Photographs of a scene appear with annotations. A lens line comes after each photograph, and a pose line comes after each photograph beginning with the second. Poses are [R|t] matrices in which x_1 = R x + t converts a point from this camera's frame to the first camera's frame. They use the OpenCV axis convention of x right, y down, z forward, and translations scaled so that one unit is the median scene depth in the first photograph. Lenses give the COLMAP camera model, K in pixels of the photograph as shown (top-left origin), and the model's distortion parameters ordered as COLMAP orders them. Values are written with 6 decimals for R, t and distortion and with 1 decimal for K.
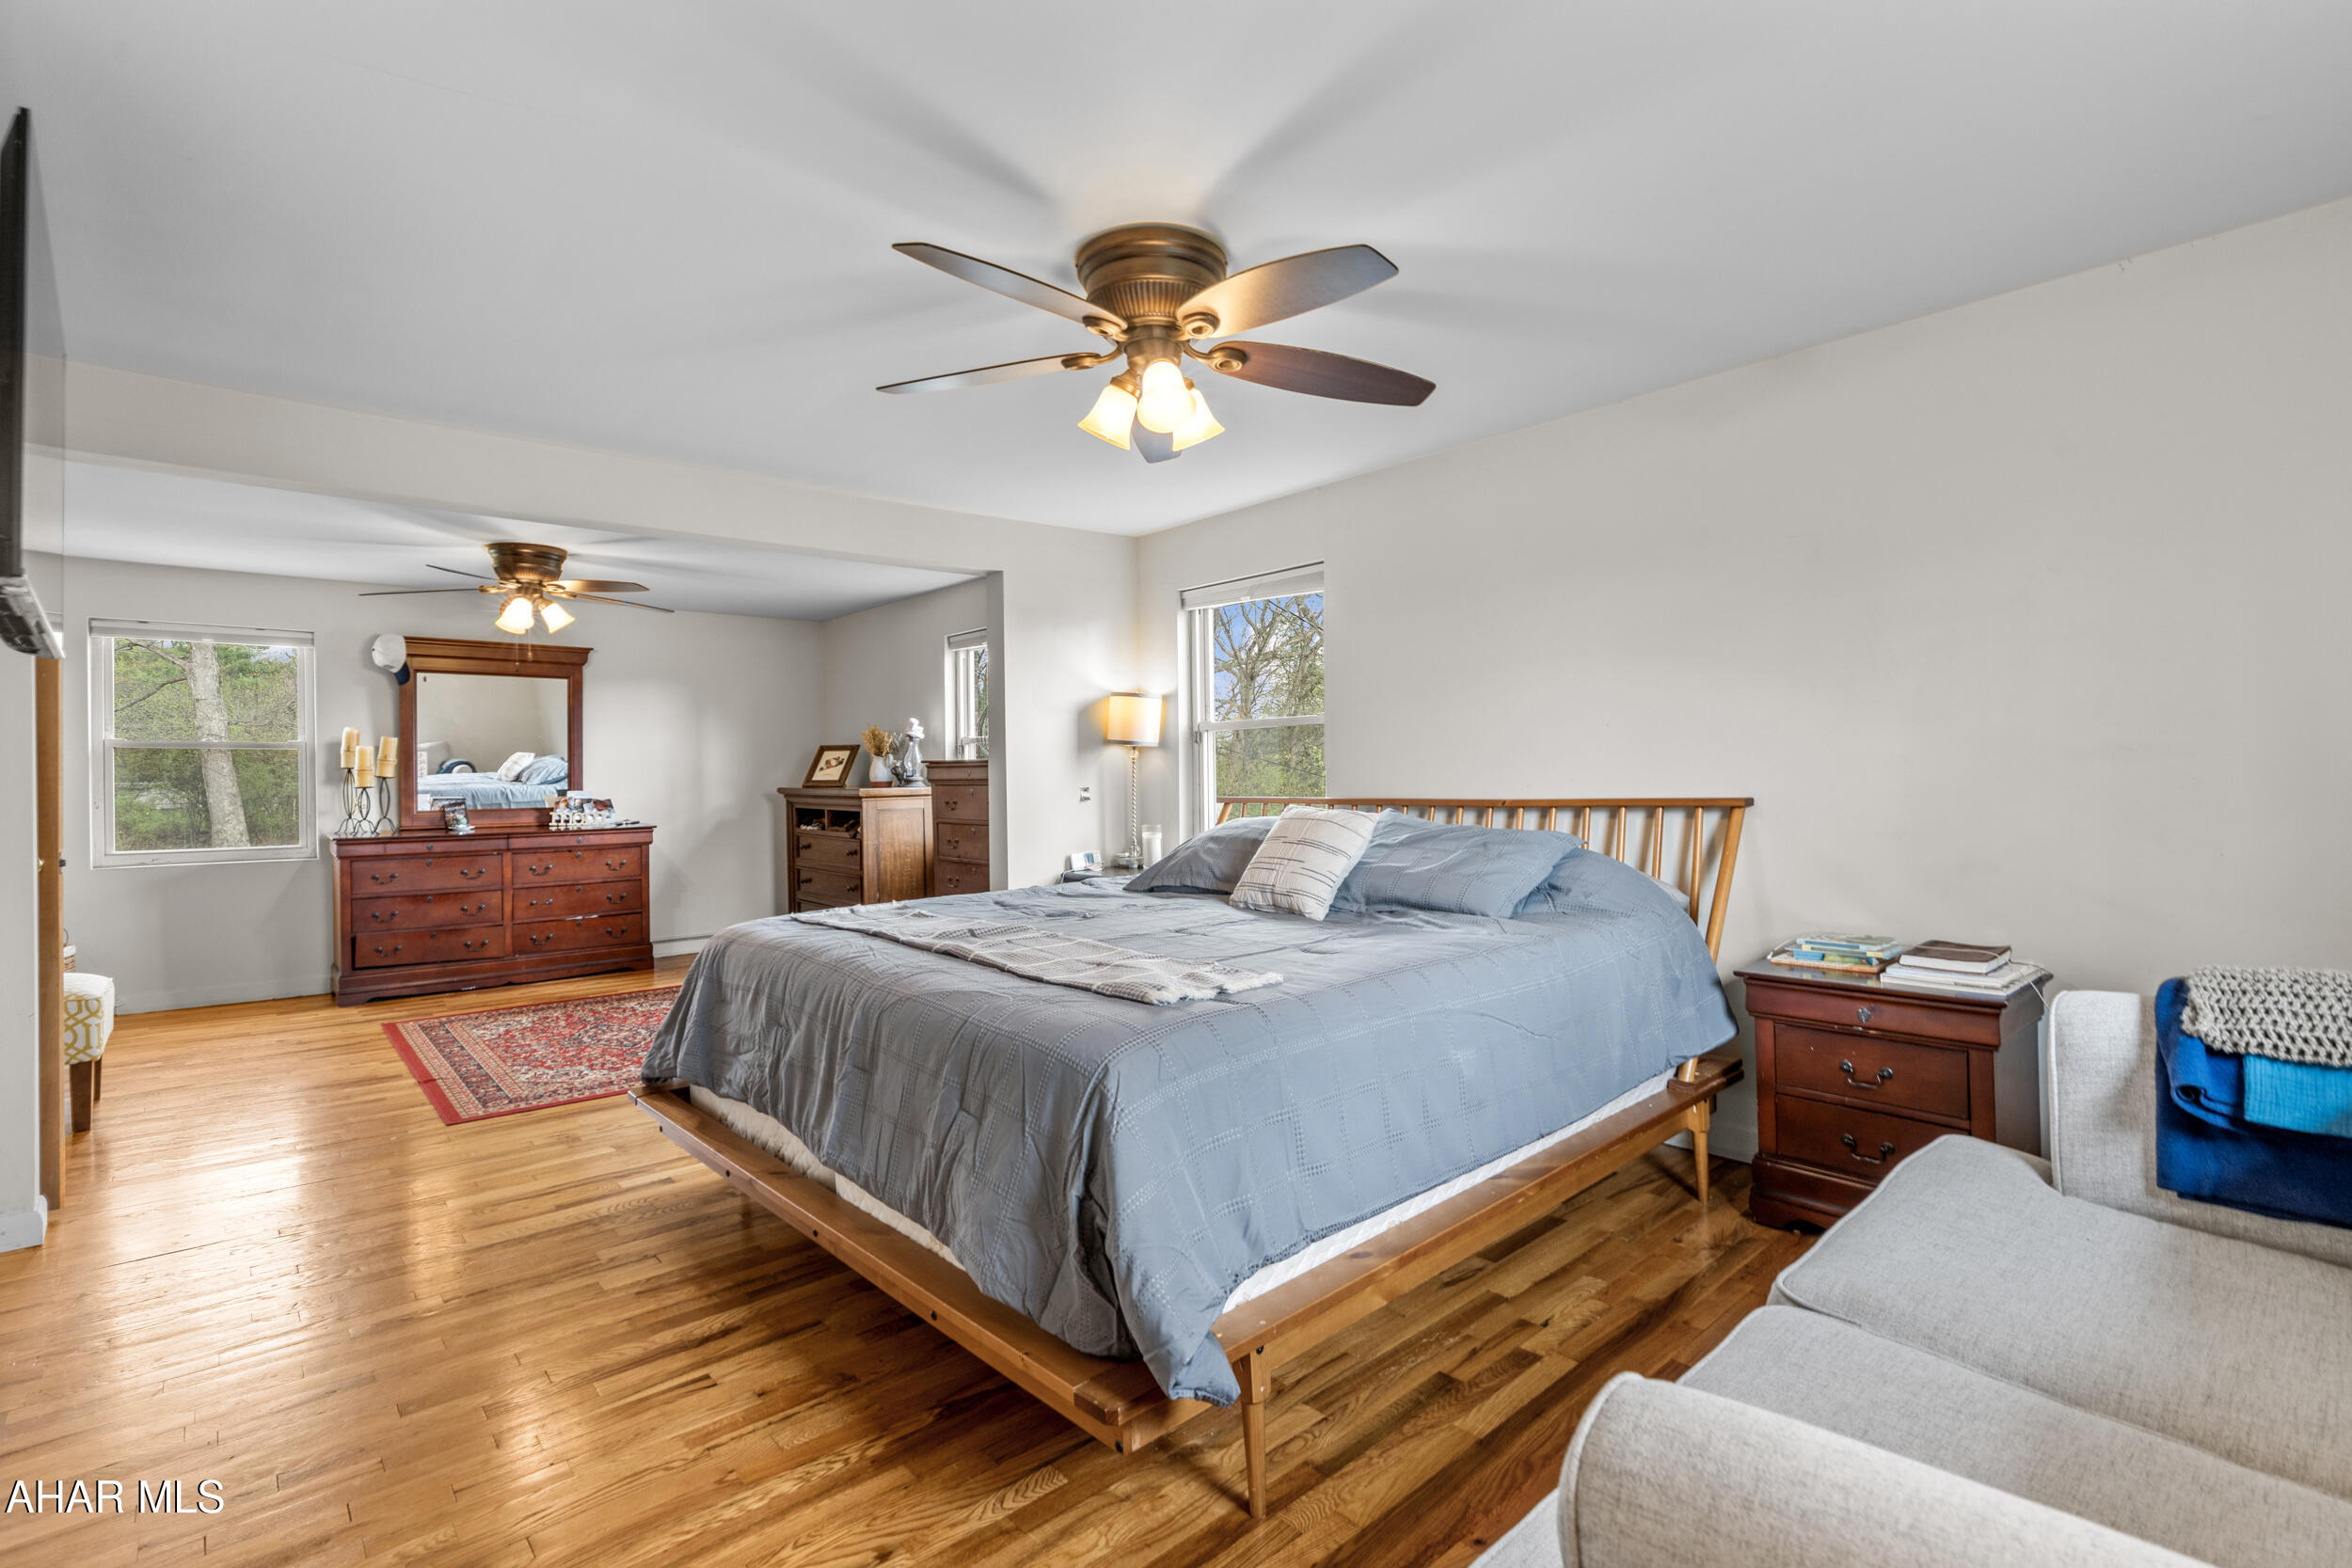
lens RADIAL K [[1066.7, 0, 1171.8], [0, 1066.7, 778.6], [0, 0, 1]] dist [-0.004611, 0.002011]
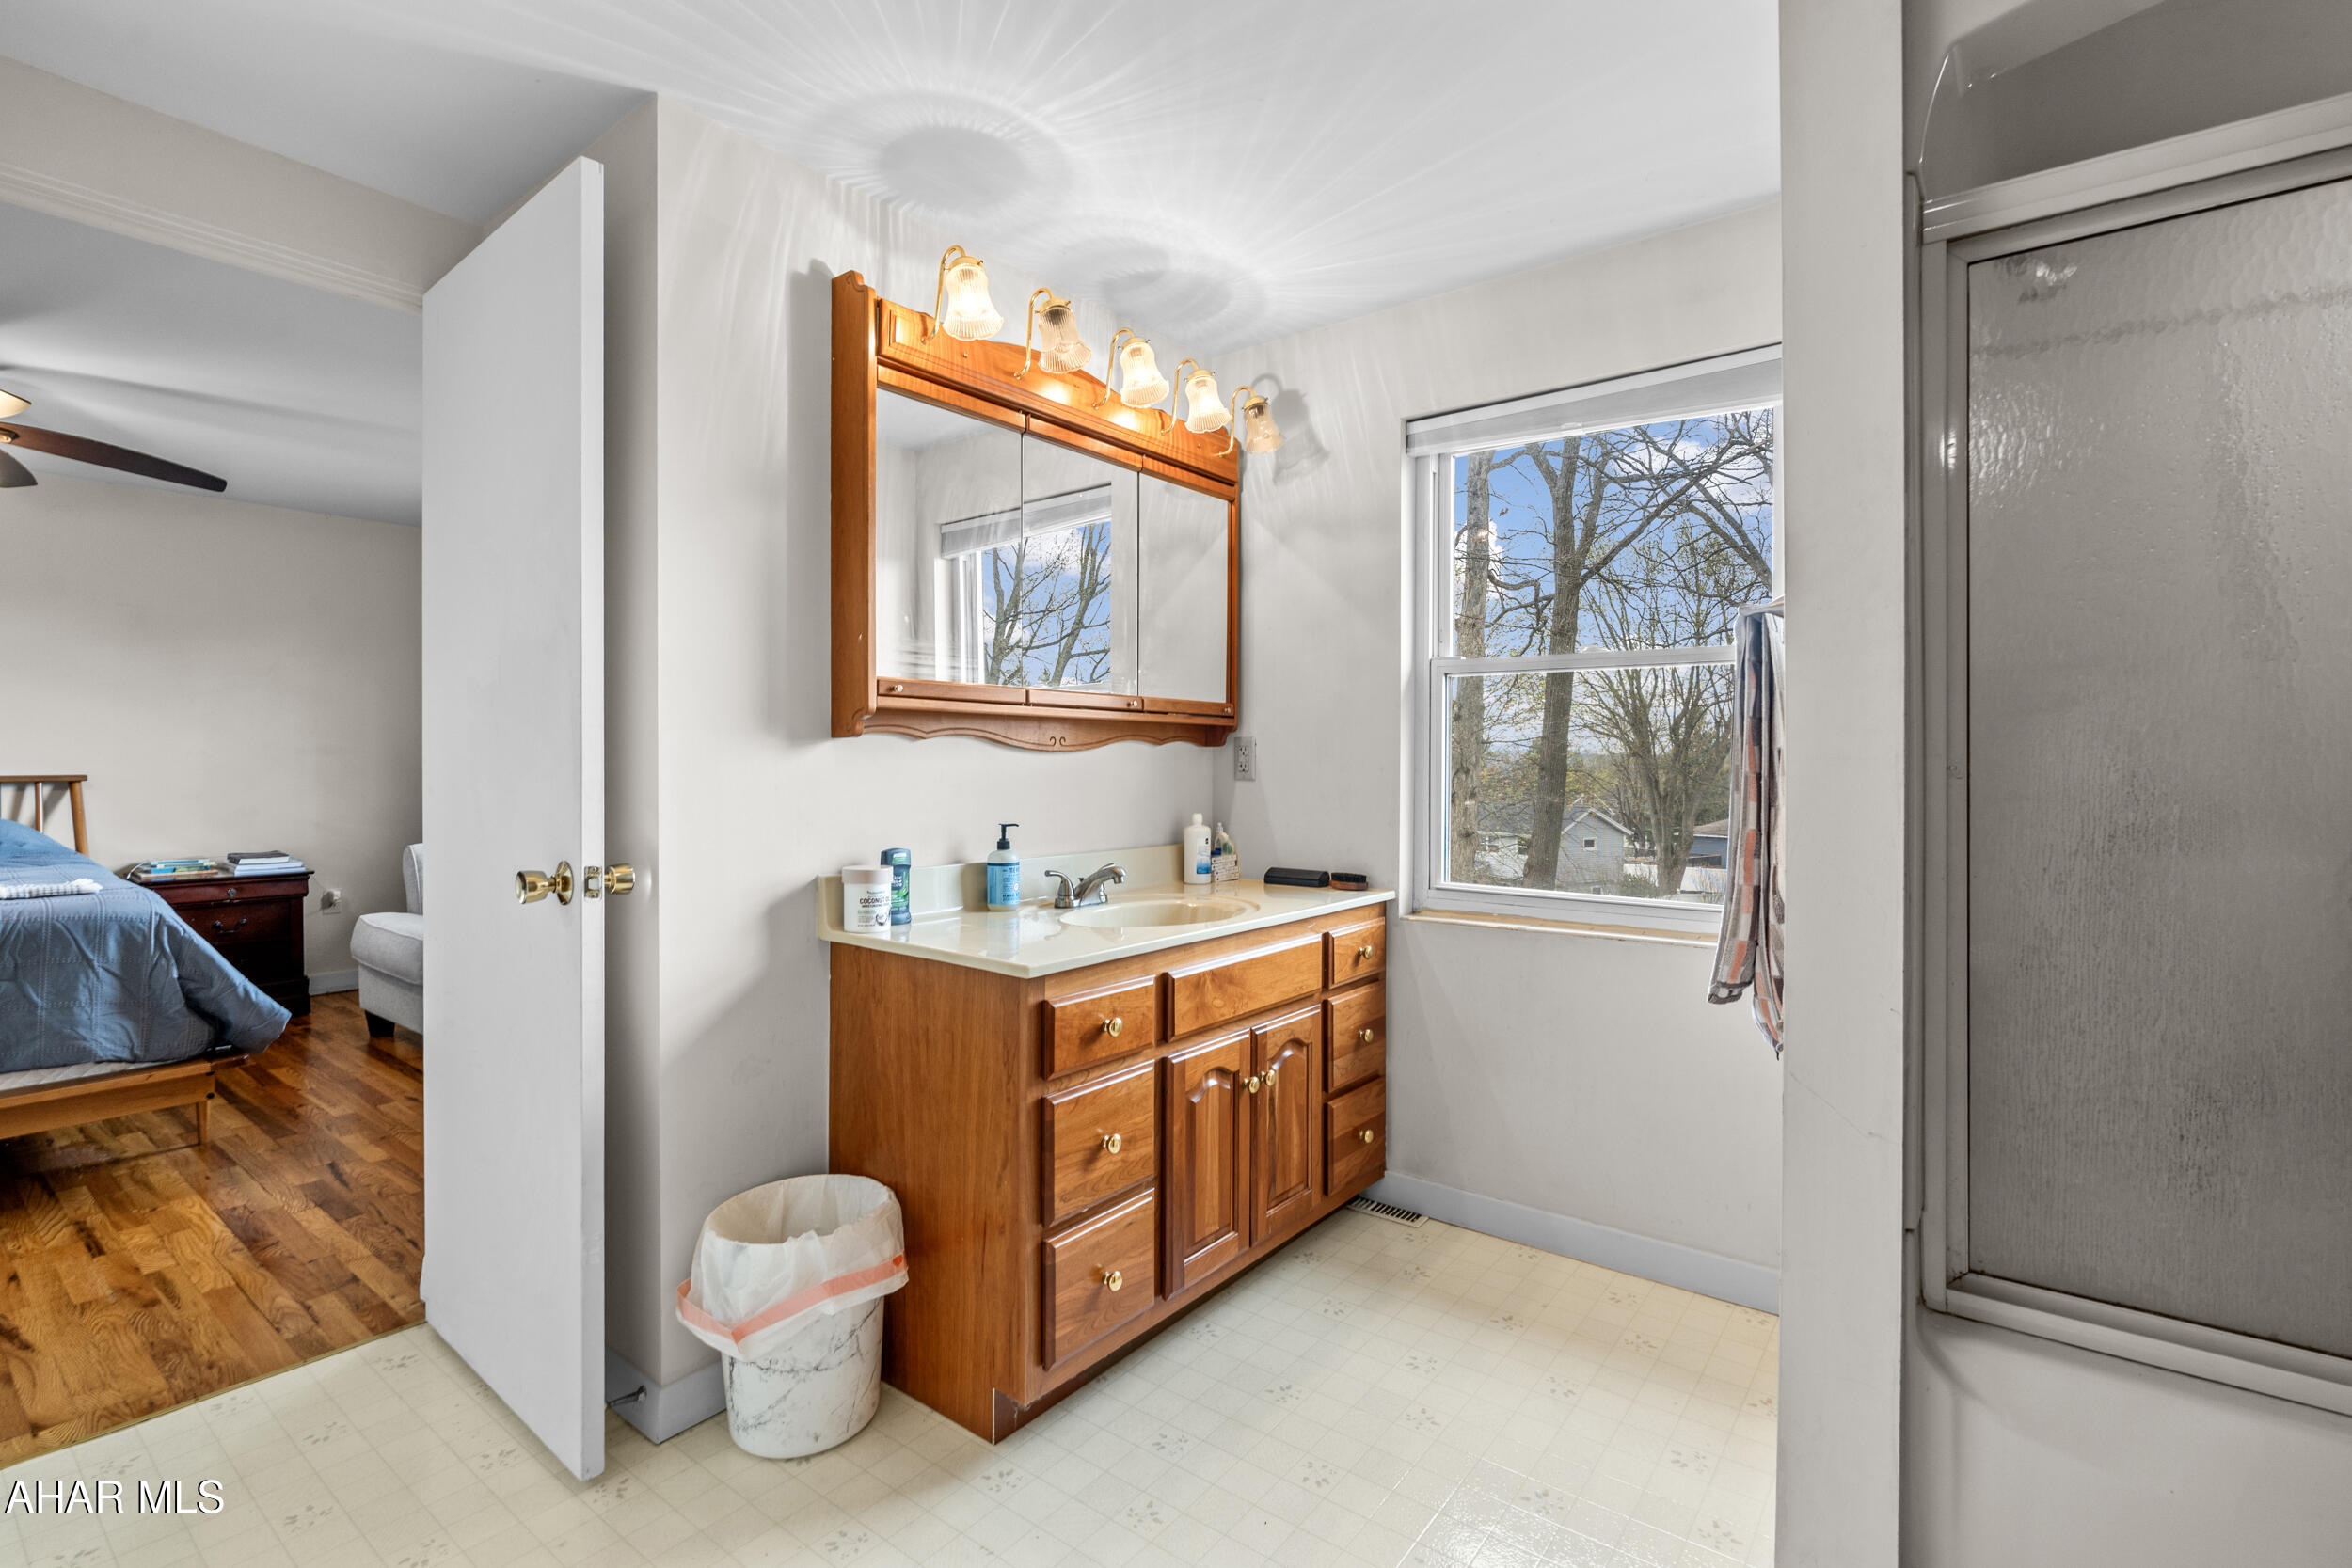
lens RADIAL K [[1066.7, 0, 1177.4], [0, 1066.7, 770.5], [0, 0, 1]] dist [-0.004611, 0.002011]
pose [[-0.179317, -0.000200, 0.983791, -0.742014], [0.004240, 0.999991, 0.000976, 0.011105], [-0.983782, 0.004346, -0.179314, -0.130687]]
